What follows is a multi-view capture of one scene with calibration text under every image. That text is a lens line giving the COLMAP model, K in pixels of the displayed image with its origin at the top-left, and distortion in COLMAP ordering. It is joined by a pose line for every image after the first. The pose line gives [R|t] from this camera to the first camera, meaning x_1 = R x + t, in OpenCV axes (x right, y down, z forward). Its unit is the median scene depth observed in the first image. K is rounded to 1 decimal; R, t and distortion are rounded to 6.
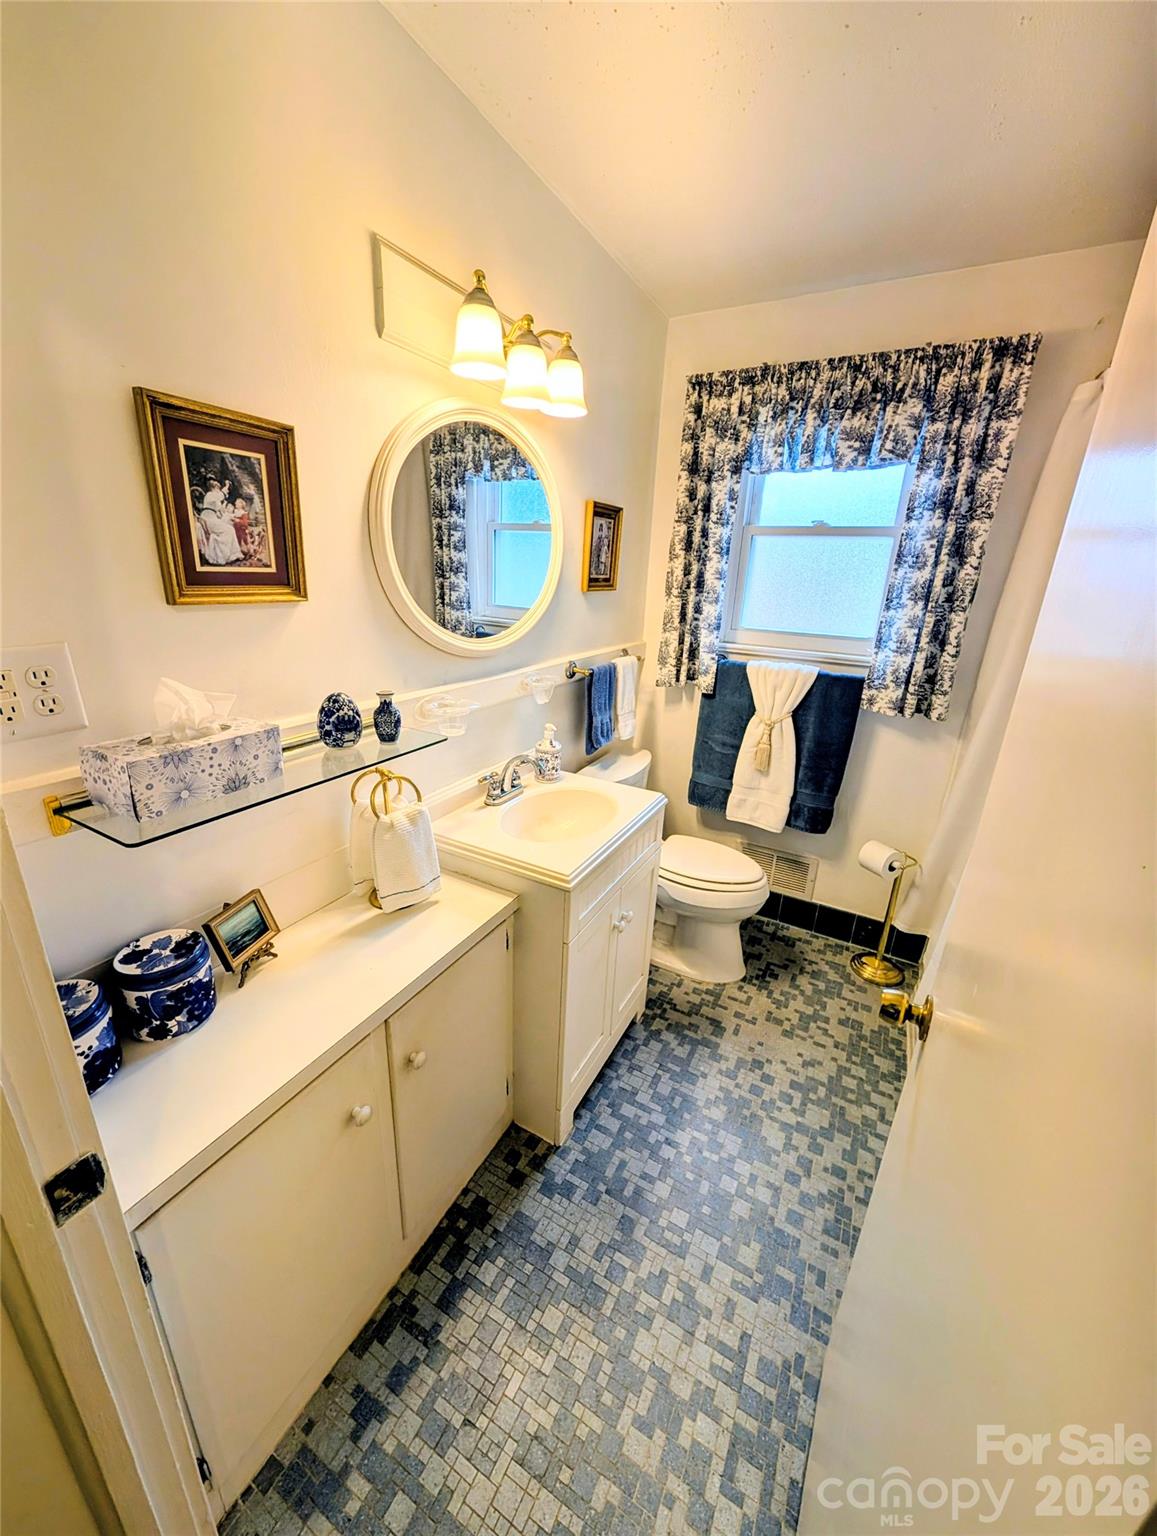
lens RADIAL K [[580.1, 0, 578.5], [0, 580.1, 768.0], [0, 0, 1]] dist [0.001554, 0.000594]
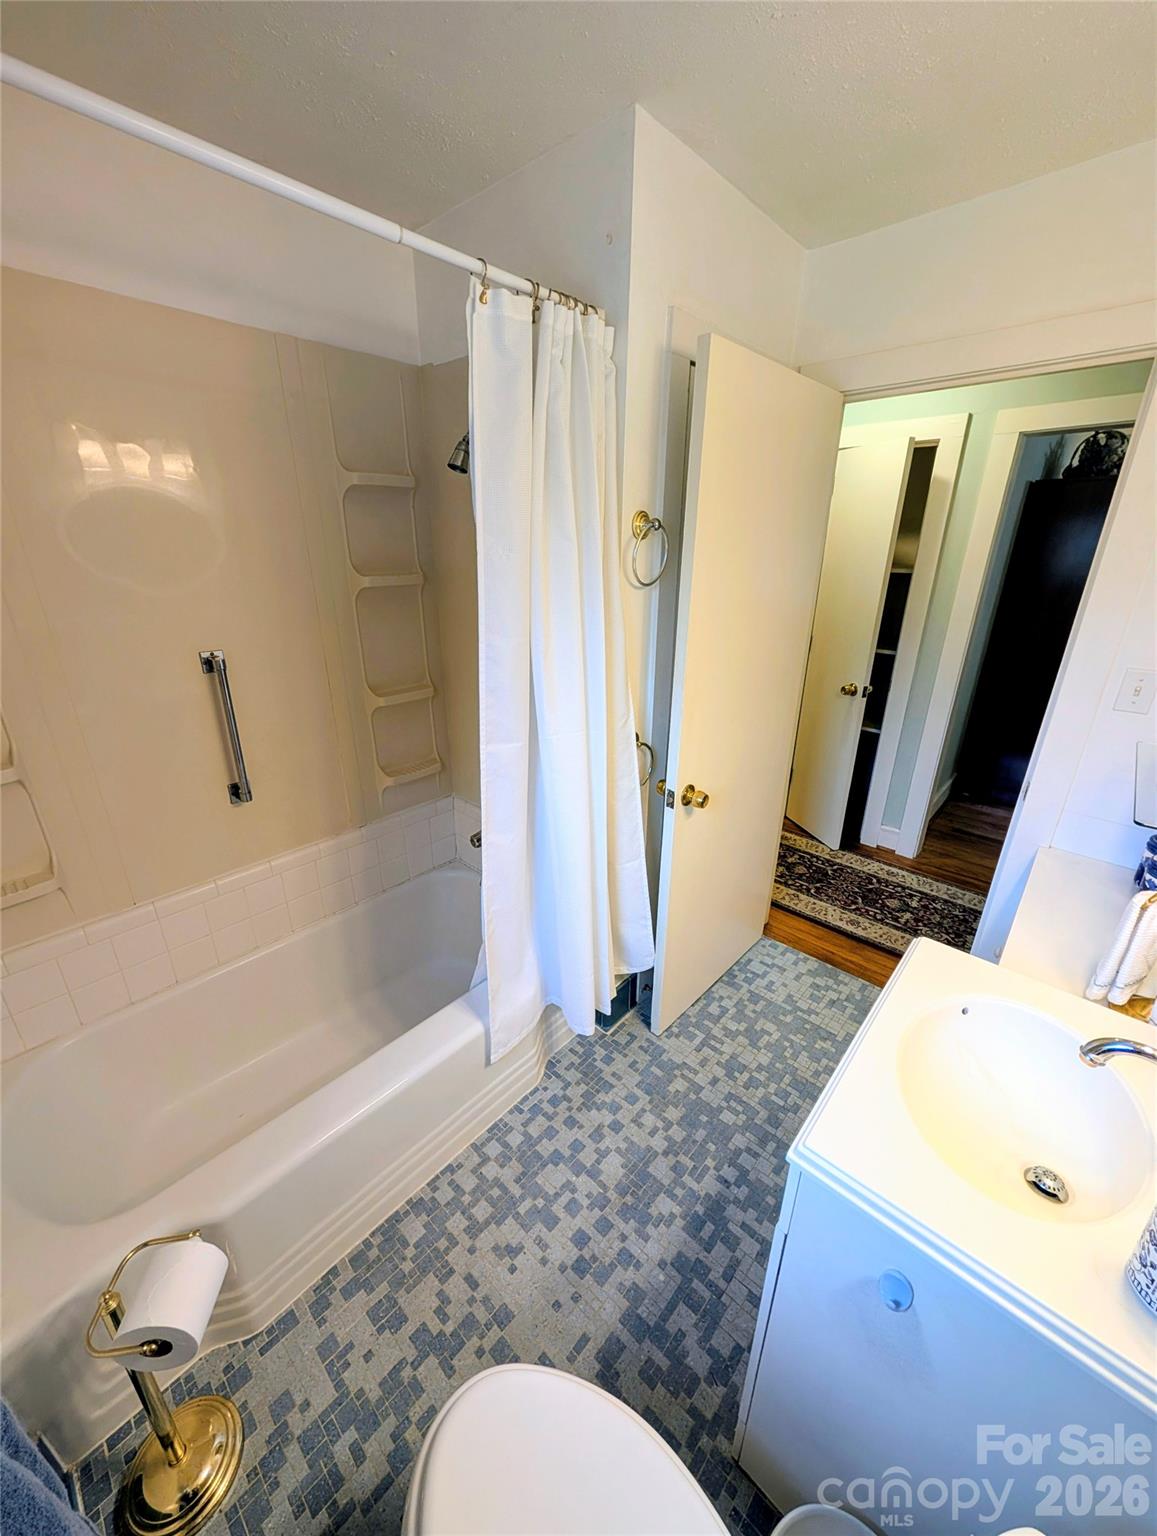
lens RADIAL K [[580.1, 0, 578.5], [0, 580.1, 768.0], [0, 0, 1]] dist [0.001554, 0.000594]
pose [[-0.969447, -0.132977, 0.206132, 0.266357], [0.032502, 0.763279, 0.645251, -0.471546], [-0.243140, 0.632236, -0.735636, 1.241003]]
